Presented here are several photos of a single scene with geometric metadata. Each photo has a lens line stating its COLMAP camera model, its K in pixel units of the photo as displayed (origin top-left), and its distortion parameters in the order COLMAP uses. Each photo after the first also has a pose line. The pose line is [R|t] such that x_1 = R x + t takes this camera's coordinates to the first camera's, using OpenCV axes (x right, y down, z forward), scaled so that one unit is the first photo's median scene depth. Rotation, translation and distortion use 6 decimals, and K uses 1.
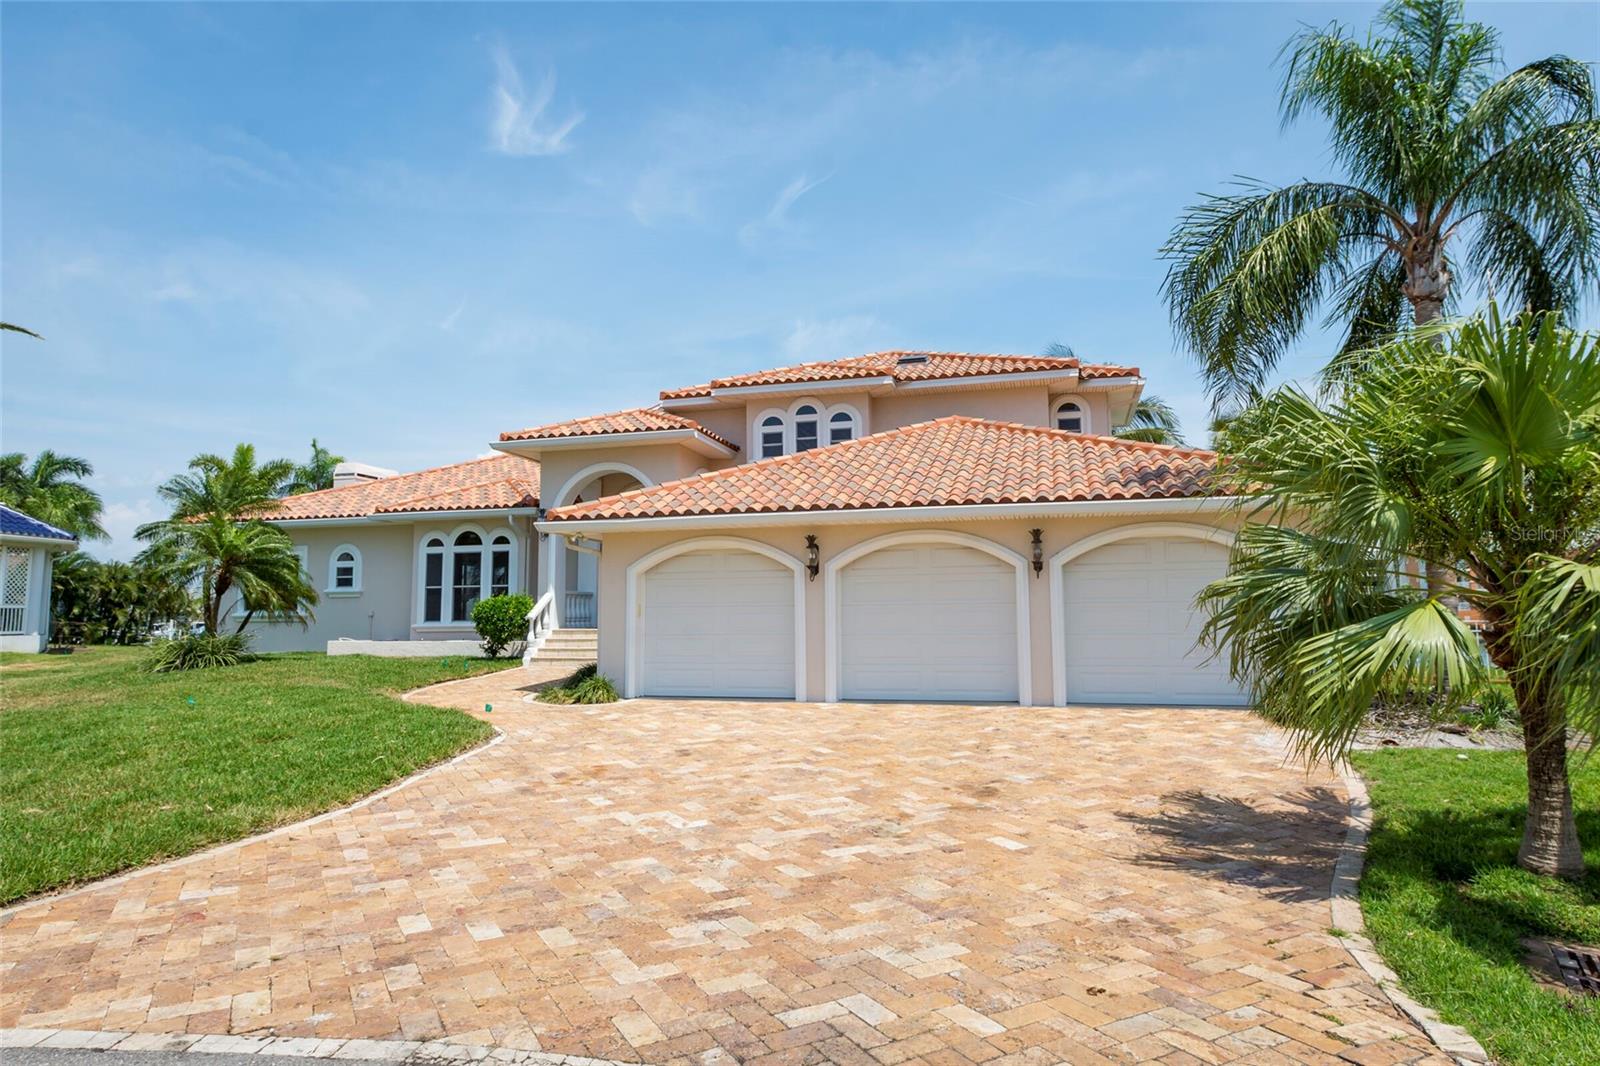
lens RADIAL K [[921.2, 0, 793.1], [0, 921.2, 537.9], [0, 0, 1]] dist [0.002727, 0.000996]
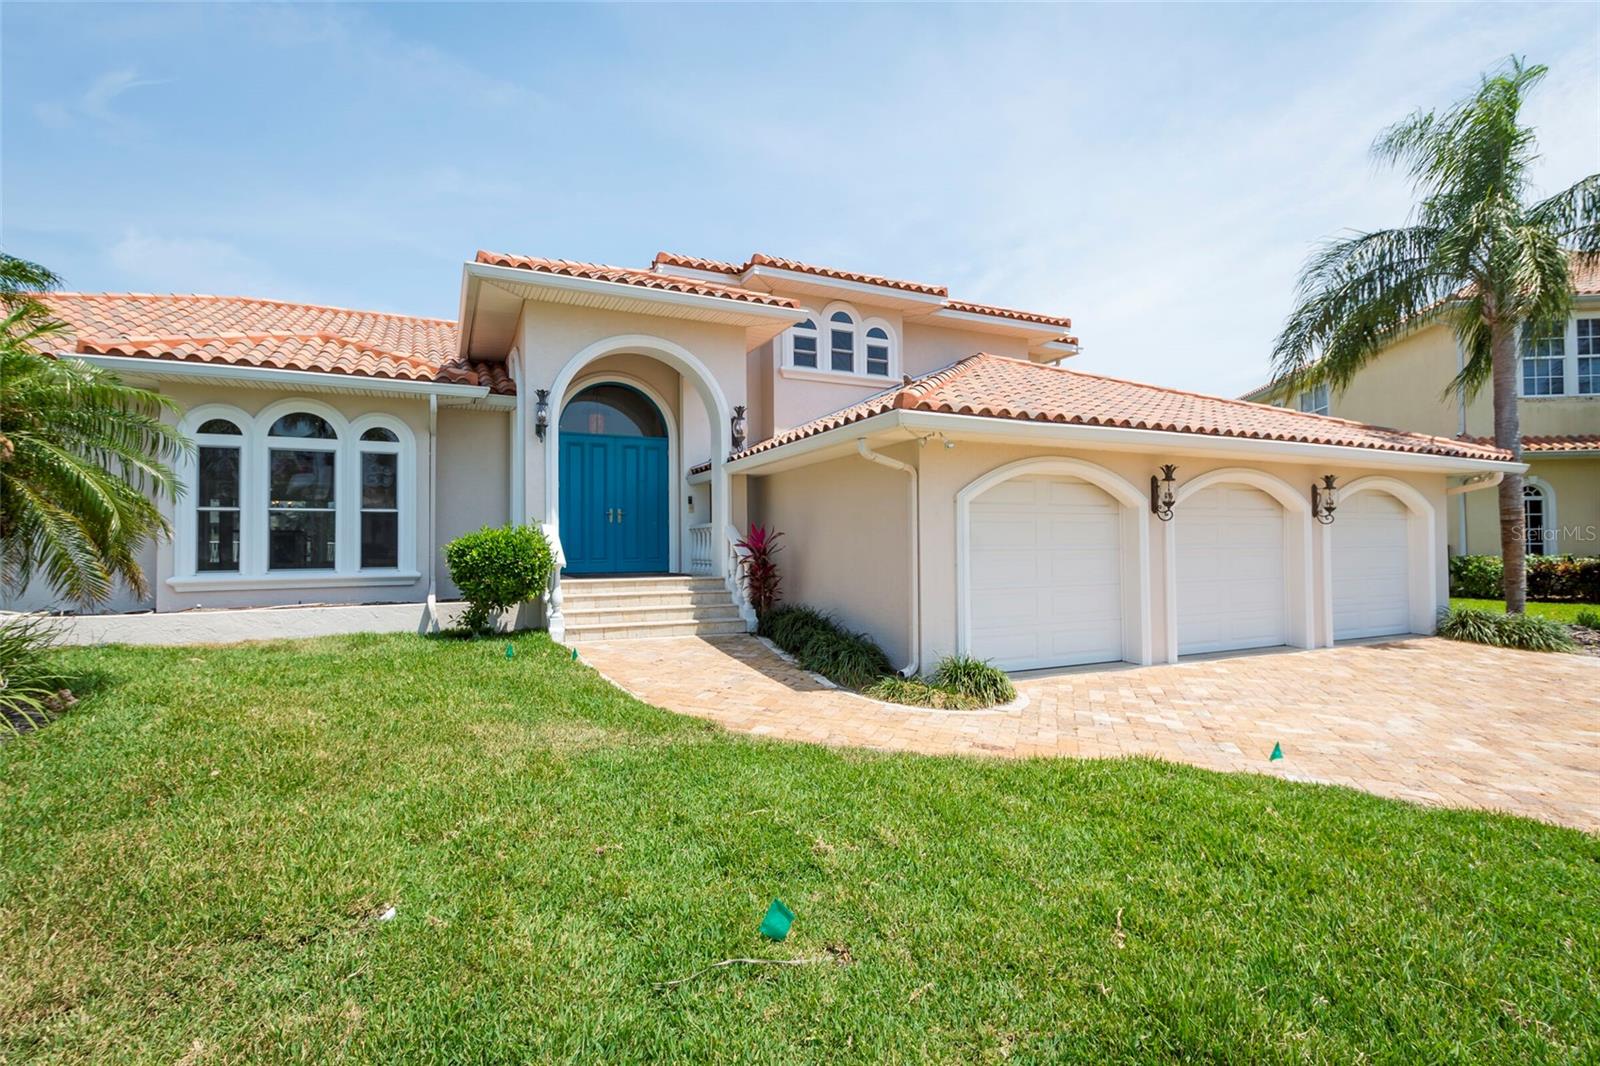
lens RADIAL K [[742.5, 0, 794.5], [0, 742.5, 526.3], [0, 0, 1]] dist [0.024195, -0.015386]
pose [[0.751470, 0.016706, 0.659556, -0.464864], [-0.055171, 0.997769, 0.037586, 0.031140], [-0.657456, -0.064633, 0.750715, 0.490287]]
